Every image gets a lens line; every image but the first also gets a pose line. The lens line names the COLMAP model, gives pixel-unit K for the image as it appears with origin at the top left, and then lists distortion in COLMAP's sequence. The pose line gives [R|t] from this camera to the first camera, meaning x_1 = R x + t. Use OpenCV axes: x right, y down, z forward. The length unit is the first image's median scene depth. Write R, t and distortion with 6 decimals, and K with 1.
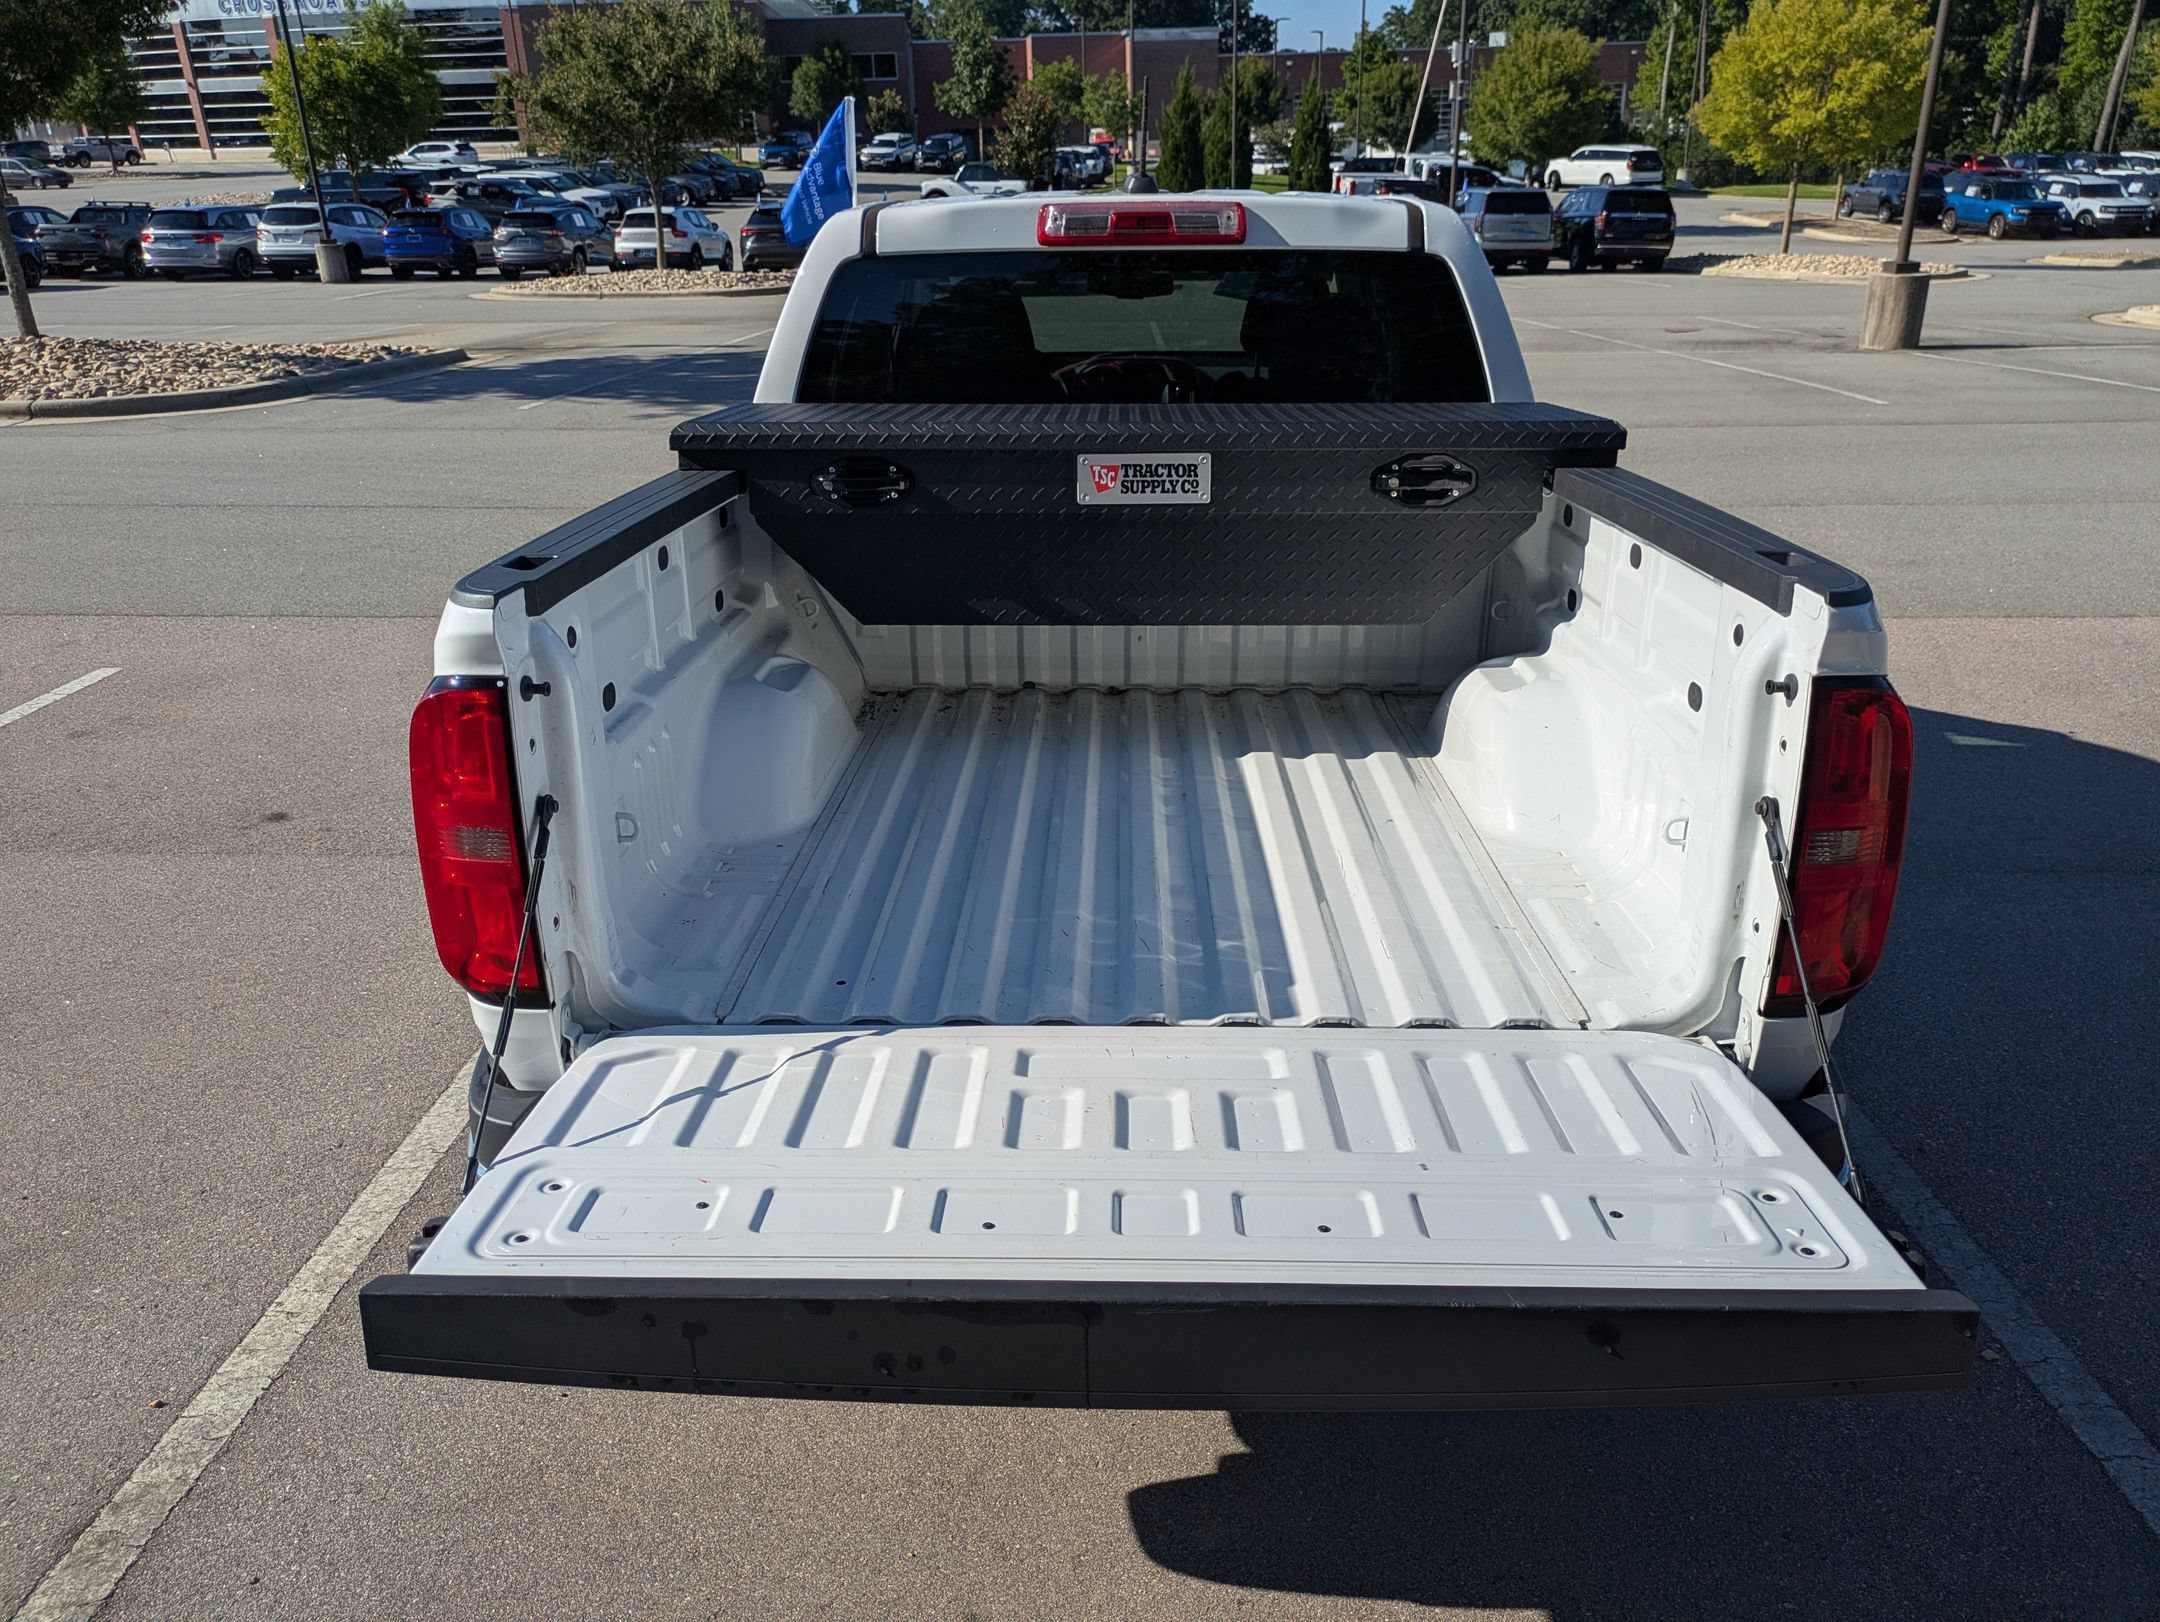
lens RADIAL K [[1584.8, 0, 1084.3], [0, 1584.8, 797.5], [0, 0, 1]] dist [0.012216, 0.010115]
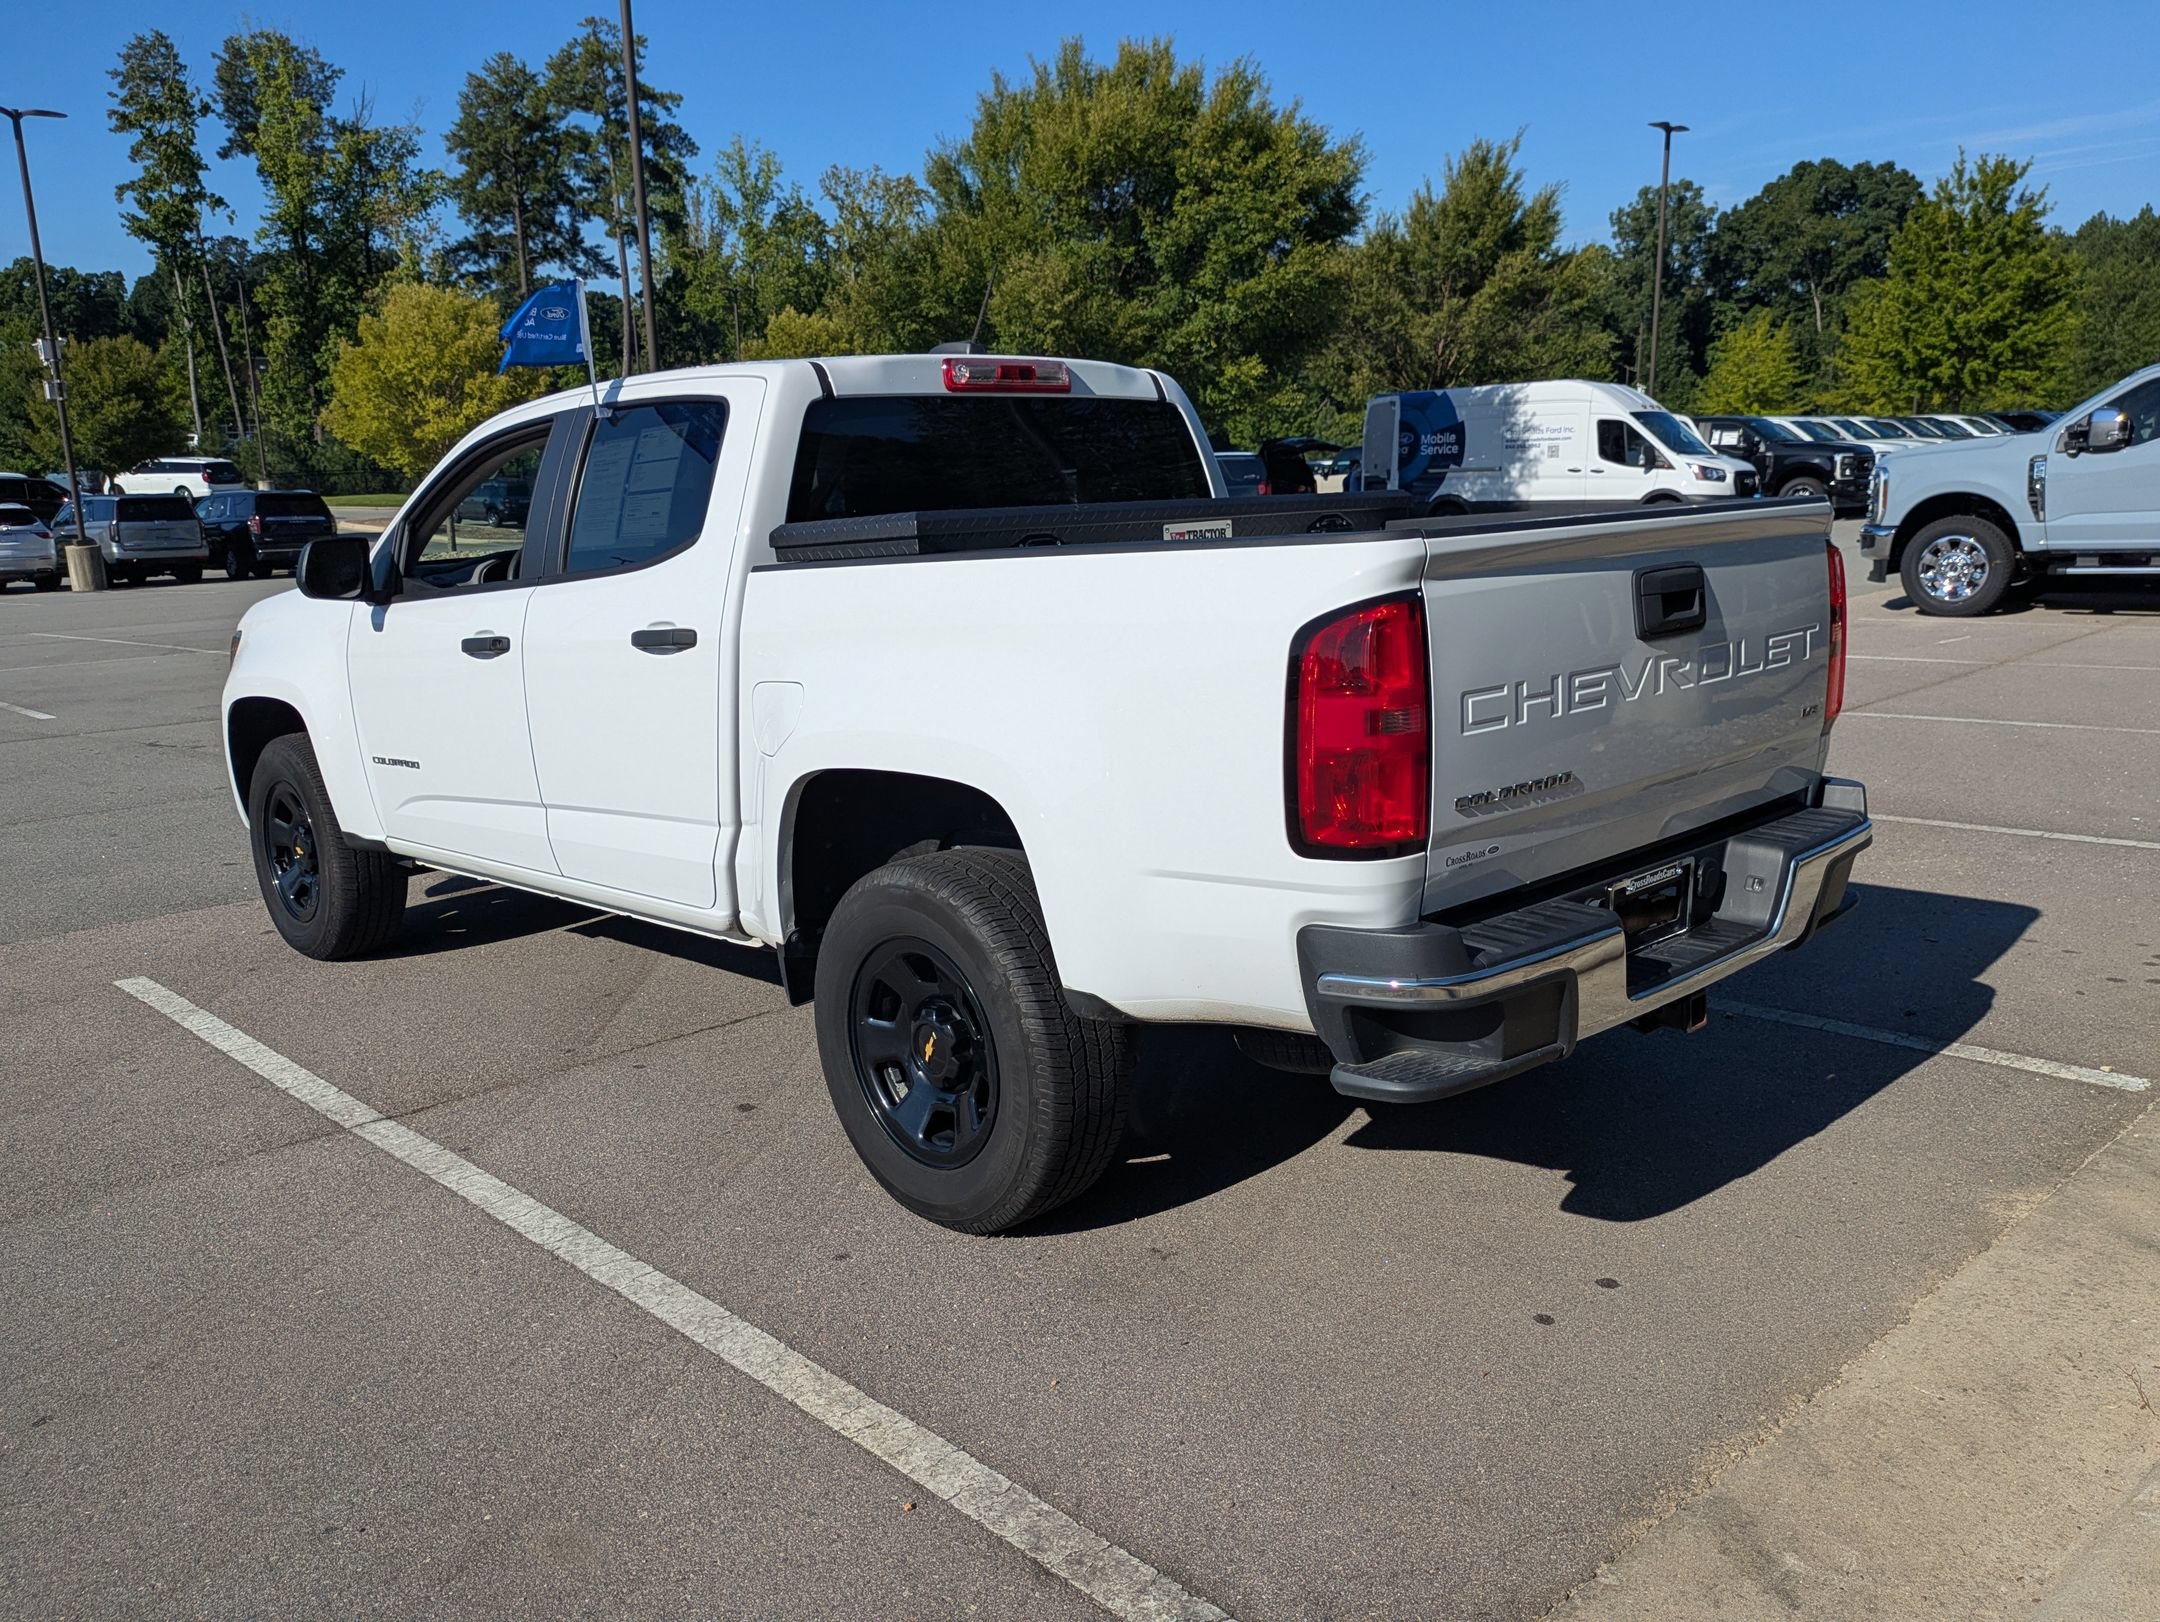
lens RADIAL K [[1724.4, 0, 1062.3], [0, 1724.4, 807.1], [0, 0, 1]] dist [0.048762, -0.068232]
pose [[0.703495, -0.149441, 0.694811, -0.080772], [0.280337, 0.956722, -0.078067, 0.006675], [-0.653074, 0.249701, 0.714943, 0.008529]]
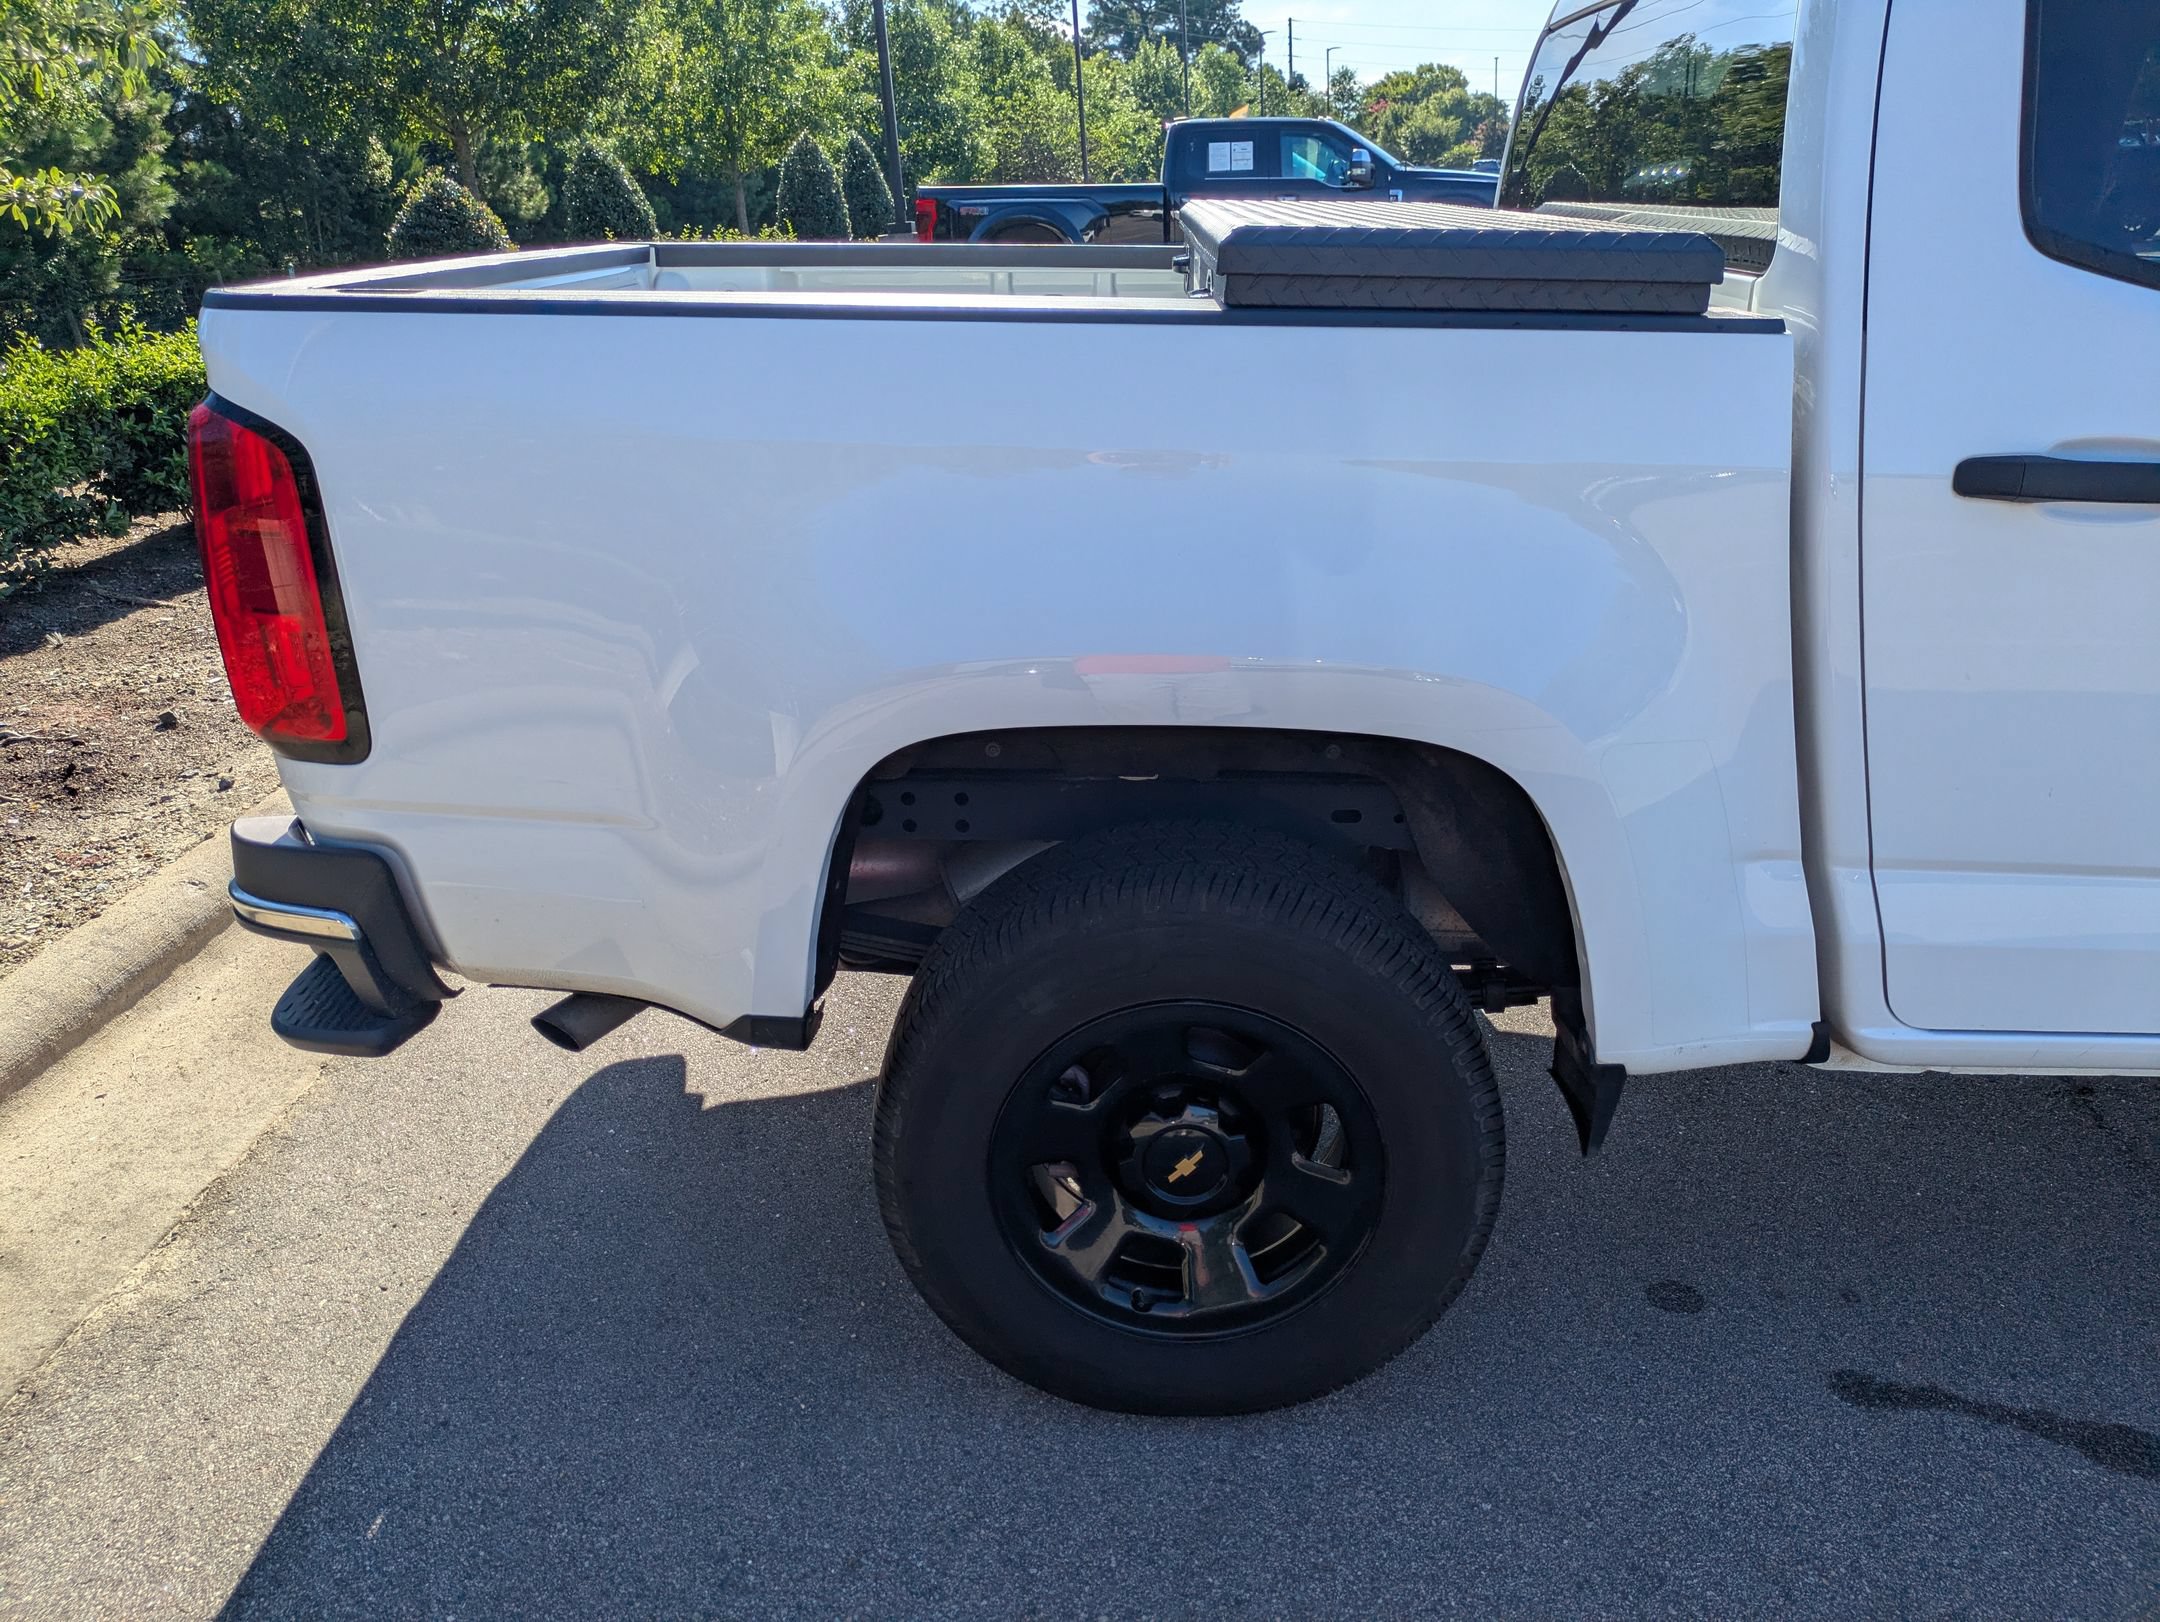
lens RADIAL K [[1666.8, 0, 1130.1], [0, 1666.8, 843.7], [0, 0, 1]] dist [-0.014286, 0.041810]
pose [[0.004061, 0.403232, -0.915089, 0.074280], [-0.325954, 0.865652, 0.380002, -0.019628], [0.945377, 0.296733, 0.134950, 0.071715]]
